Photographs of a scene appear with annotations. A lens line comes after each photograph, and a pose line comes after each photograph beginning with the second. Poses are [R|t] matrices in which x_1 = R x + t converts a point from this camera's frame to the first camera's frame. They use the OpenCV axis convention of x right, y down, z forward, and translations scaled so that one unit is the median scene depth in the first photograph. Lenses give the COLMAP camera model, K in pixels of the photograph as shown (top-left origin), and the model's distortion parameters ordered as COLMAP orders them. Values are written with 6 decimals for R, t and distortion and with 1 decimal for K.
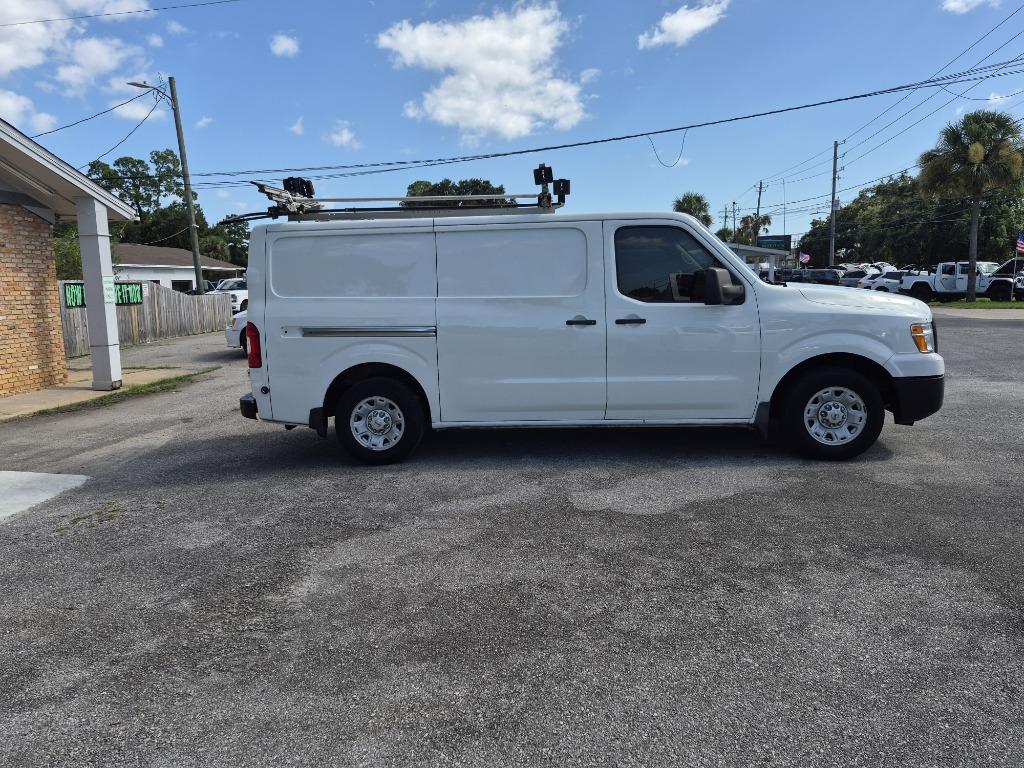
lens RADIAL K [[705.7, 0, 505.0], [0, 705.7, 380.3], [0, 0, 1]] dist [0.093692, -0.104306]
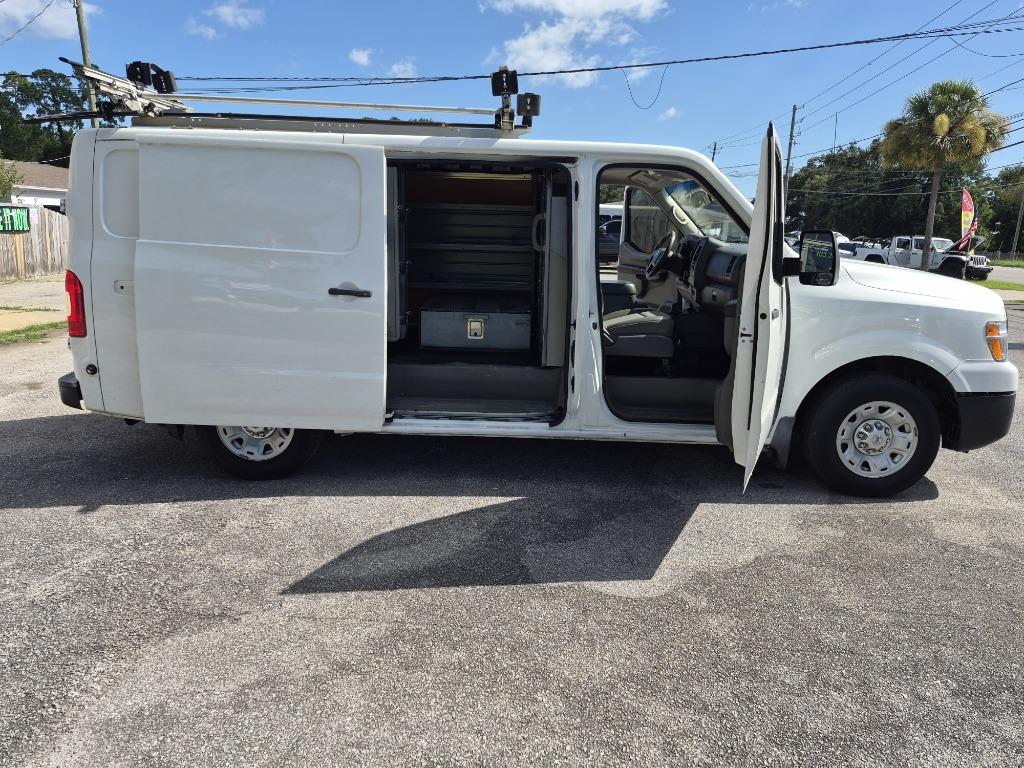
lens RADIAL K [[755.1, 0, 501.5], [0, 755.1, 380.4], [0, 0, 1]] dist [0.010915, 0.000412]
pose [[0.996261, 0.042606, 0.075158, 0.007493], [-0.046855, 0.997347, 0.055712, -0.037231], [-0.072585, -0.059025, 0.995614, 0.240802]]
